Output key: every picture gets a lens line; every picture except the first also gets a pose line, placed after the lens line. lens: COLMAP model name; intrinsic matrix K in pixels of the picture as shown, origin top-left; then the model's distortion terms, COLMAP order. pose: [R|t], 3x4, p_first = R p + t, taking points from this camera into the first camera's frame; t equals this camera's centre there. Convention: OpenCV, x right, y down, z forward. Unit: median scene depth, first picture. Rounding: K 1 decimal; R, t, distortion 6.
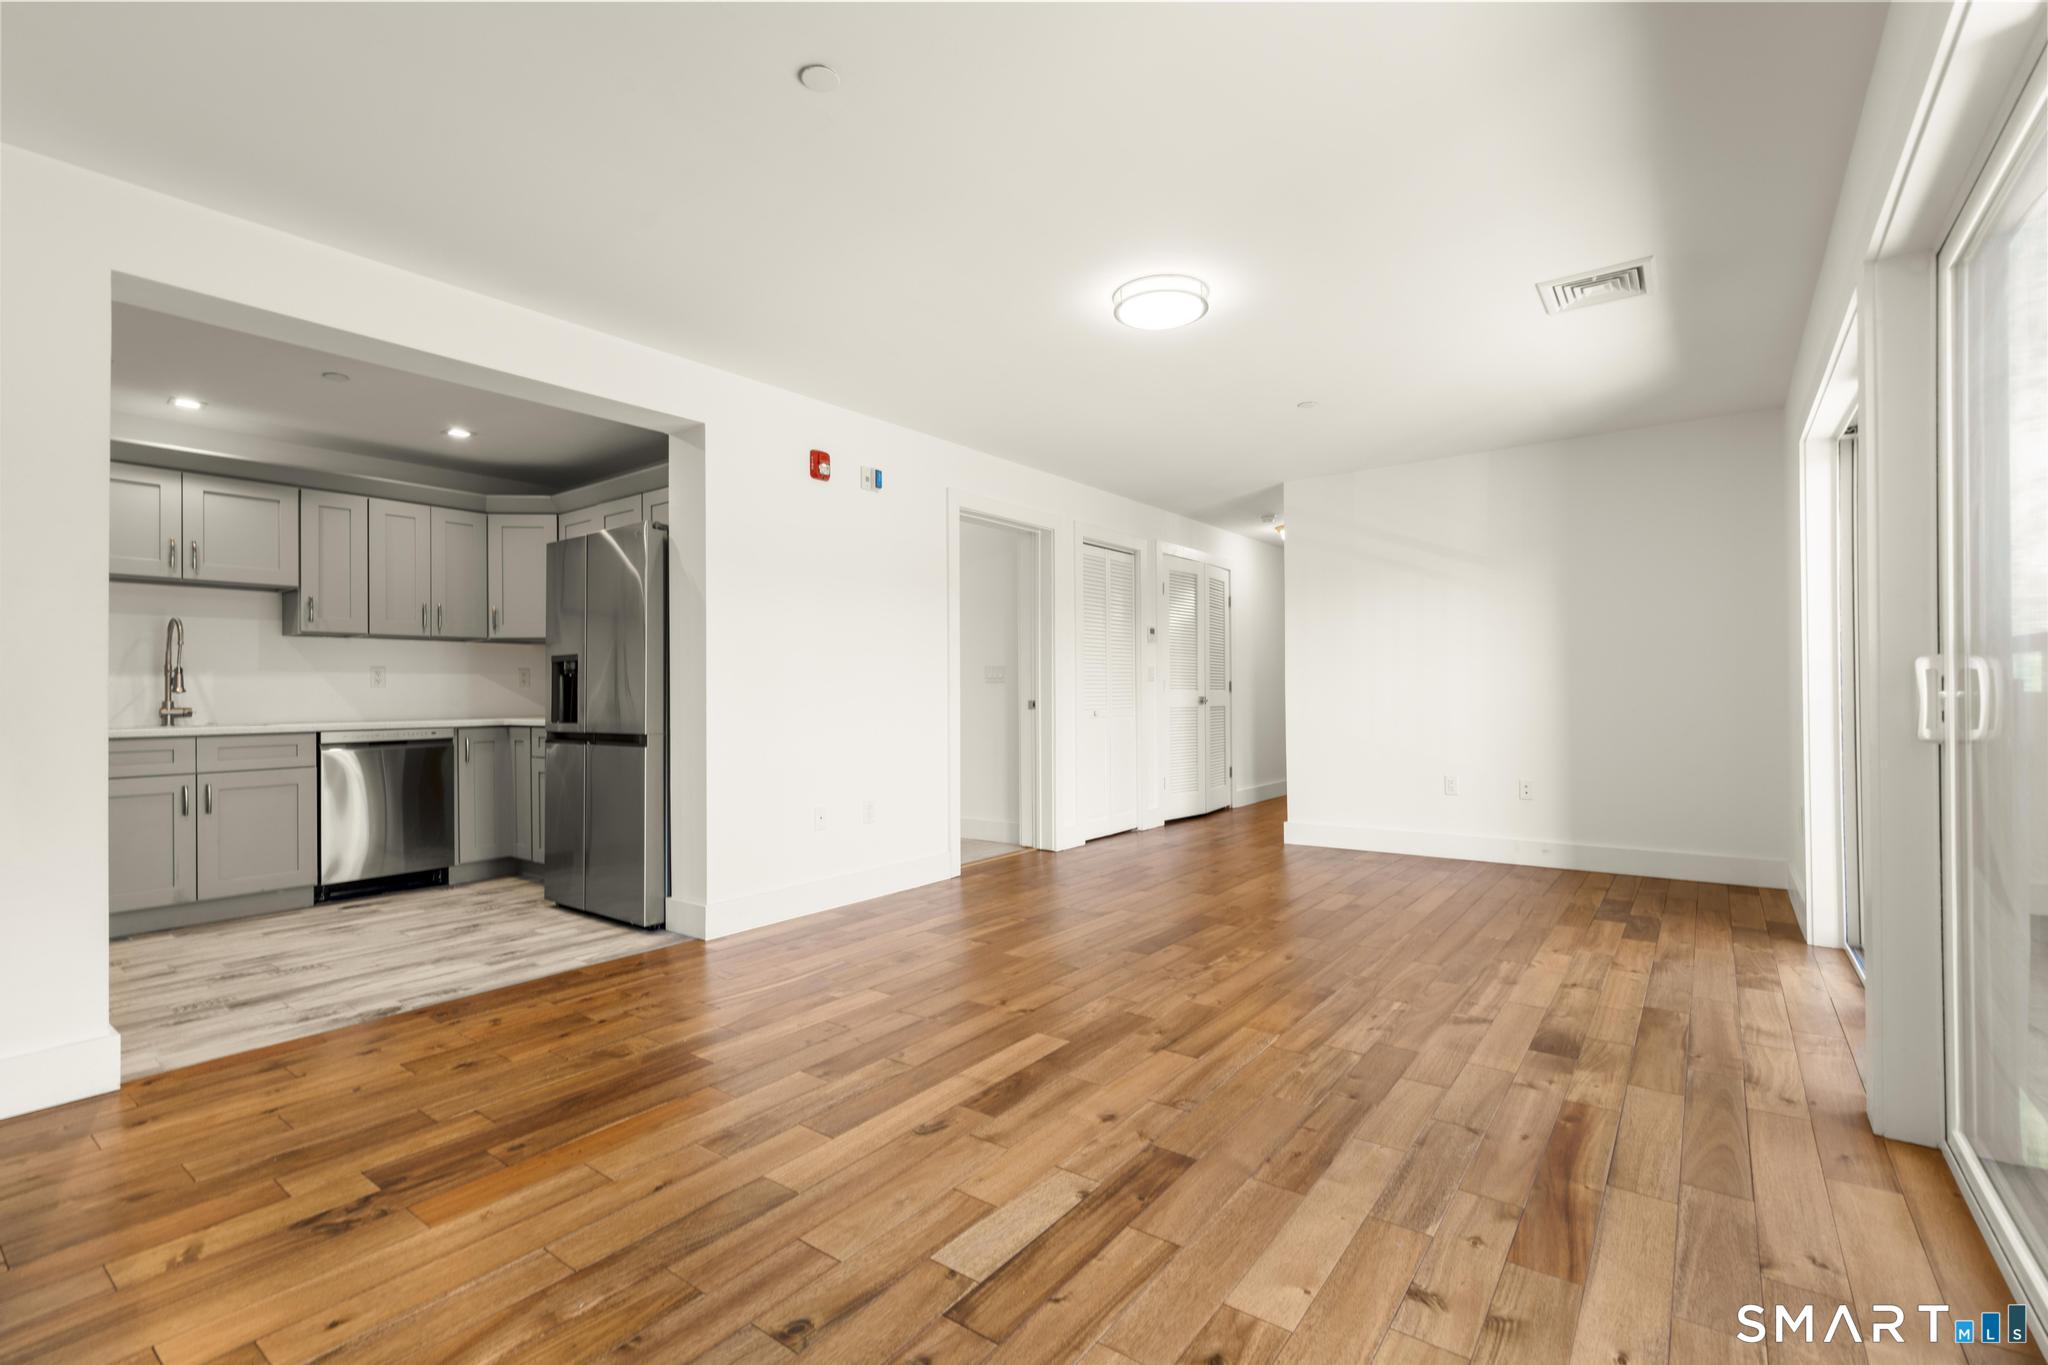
lens RADIAL K [[923.5, 0, 1017.9], [0, 923.5, 685.4], [0, 0, 1]] dist [-0.003674, 0.002468]
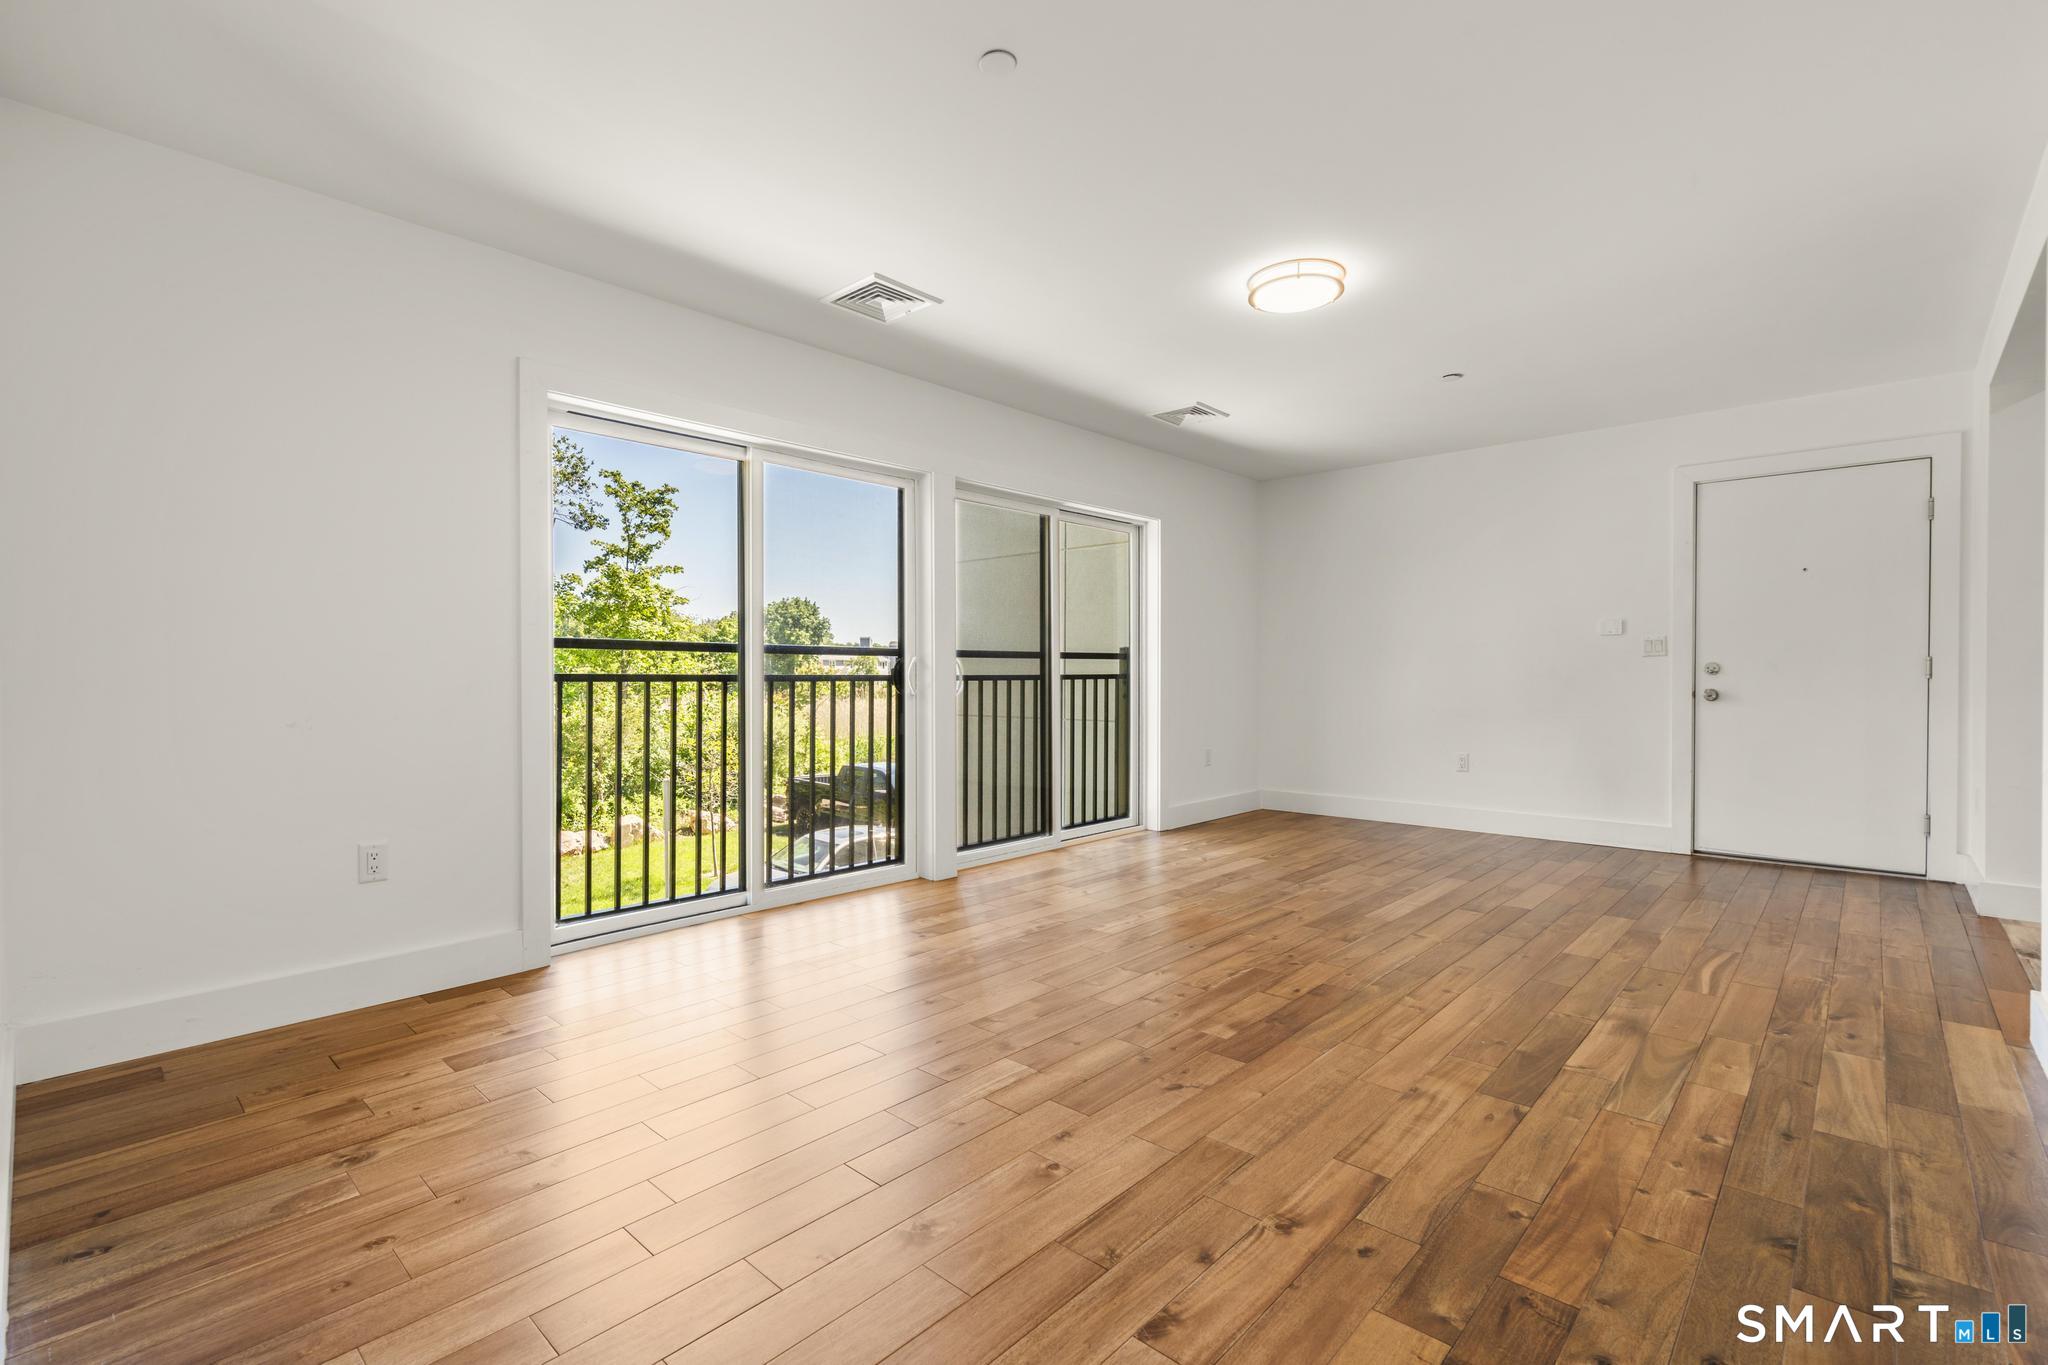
lens RADIAL K [[923.5, 0, 1022.9], [0, 923.5, 679.8], [0, 0, 1]] dist [-0.003674, 0.002468]
pose [[-0.995012, 0.009505, 0.099304, 0.281713], [0.009581, 0.999954, 0.000283, 0.010892], [-0.099296, 0.001233, -0.995057, 1.593712]]
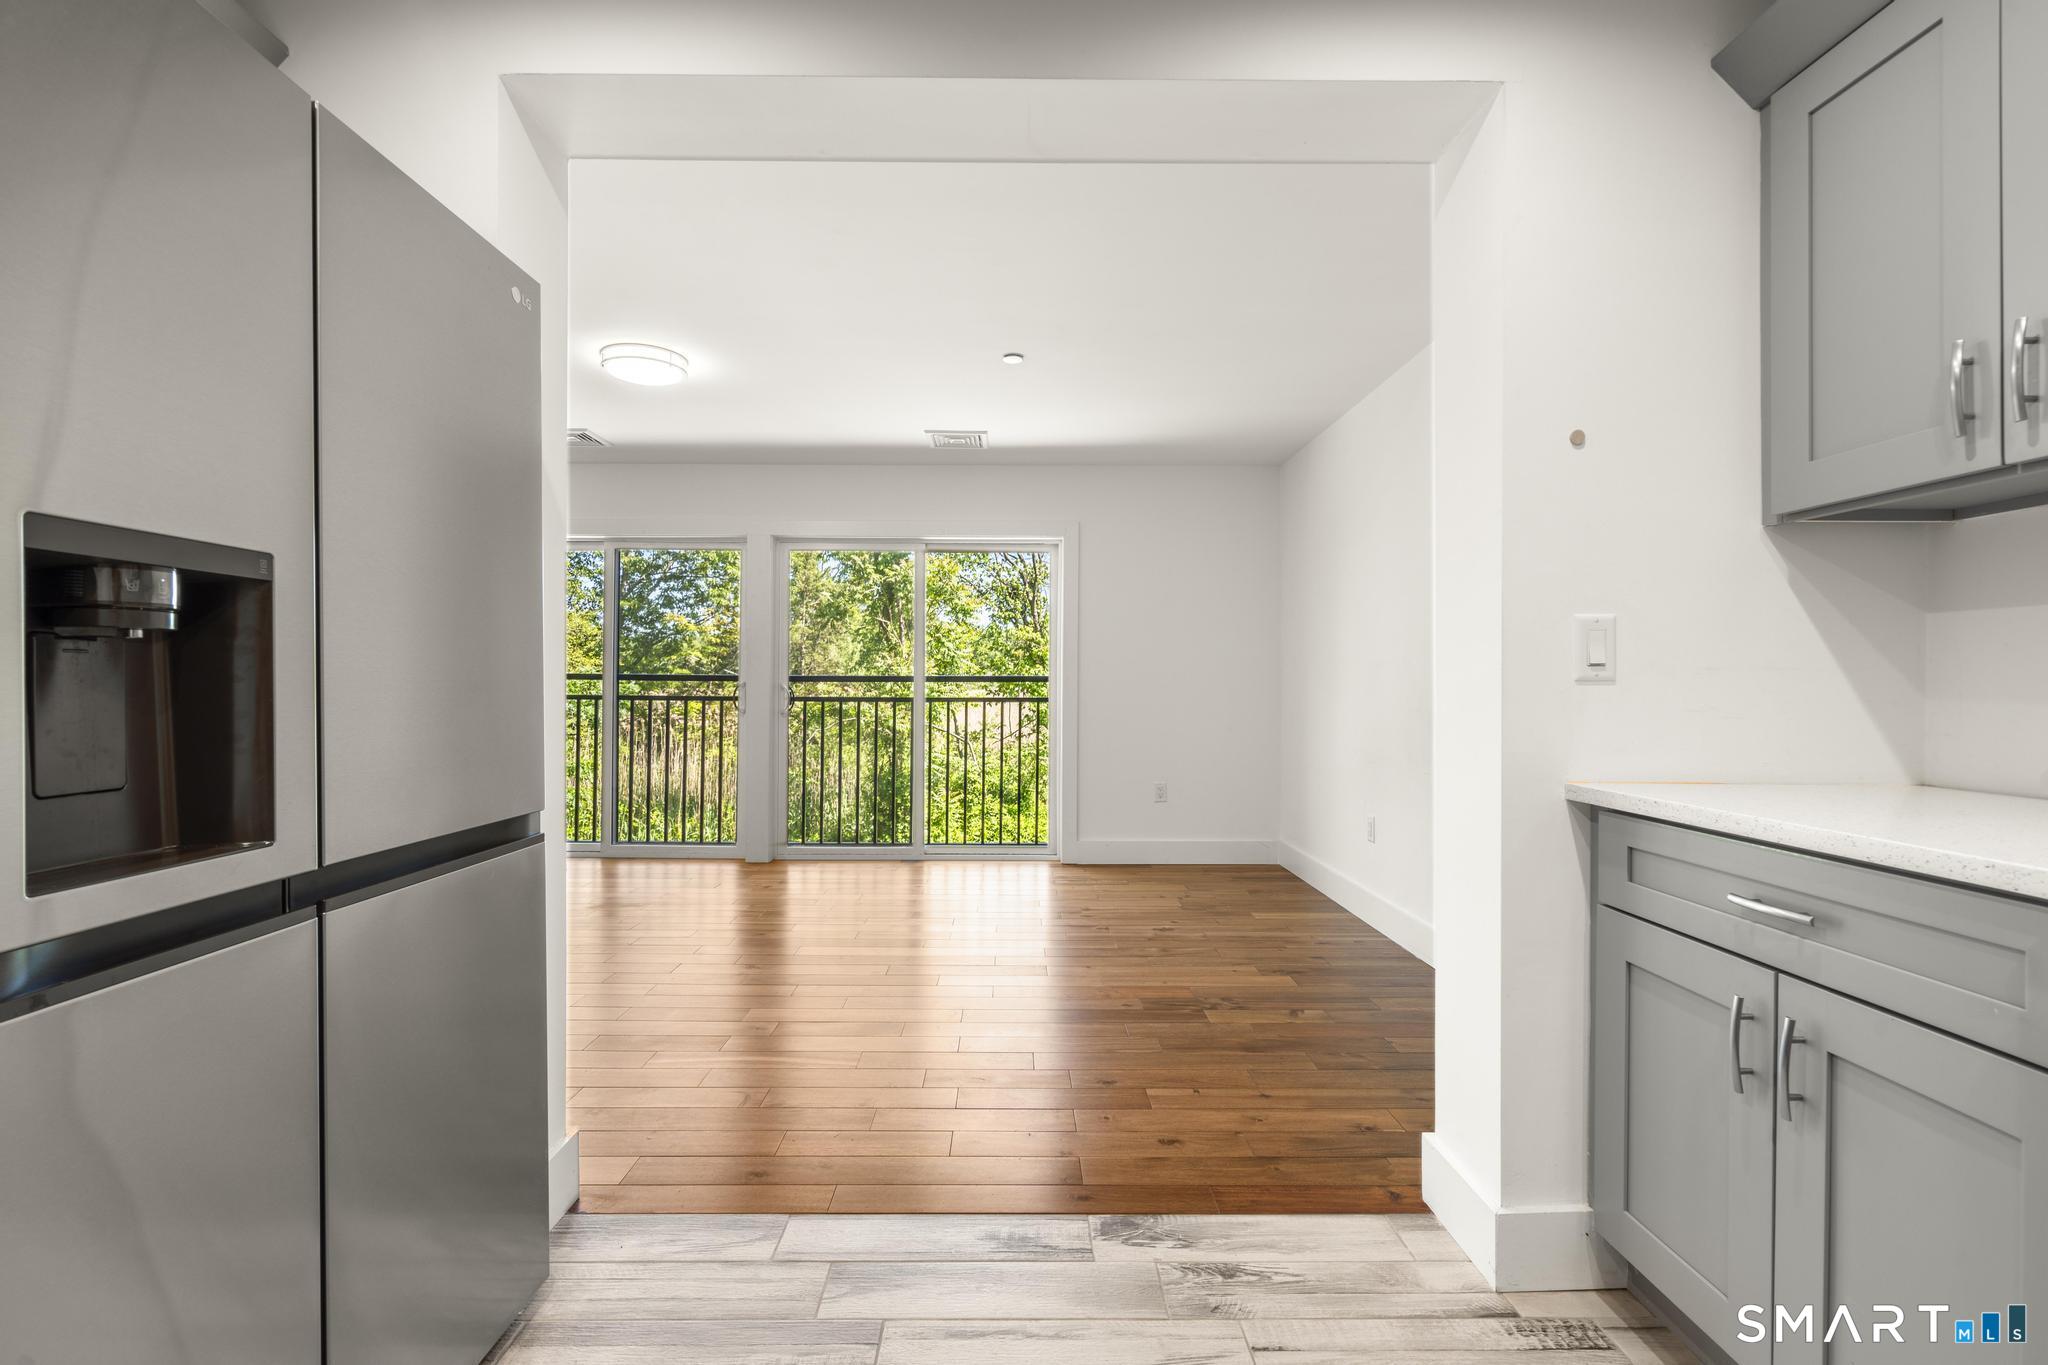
lens RADIAL K [[923.5, 0, 1012.6], [0, 923.5, 682.9], [0, 0, 1]] dist [-0.003674, 0.002468]
pose [[-0.605638, 0.008760, 0.795692, -0.818029], [-0.005566, 0.999868, -0.015244, 0.001724], [-0.795721, -0.013661, -0.605509, 1.036214]]
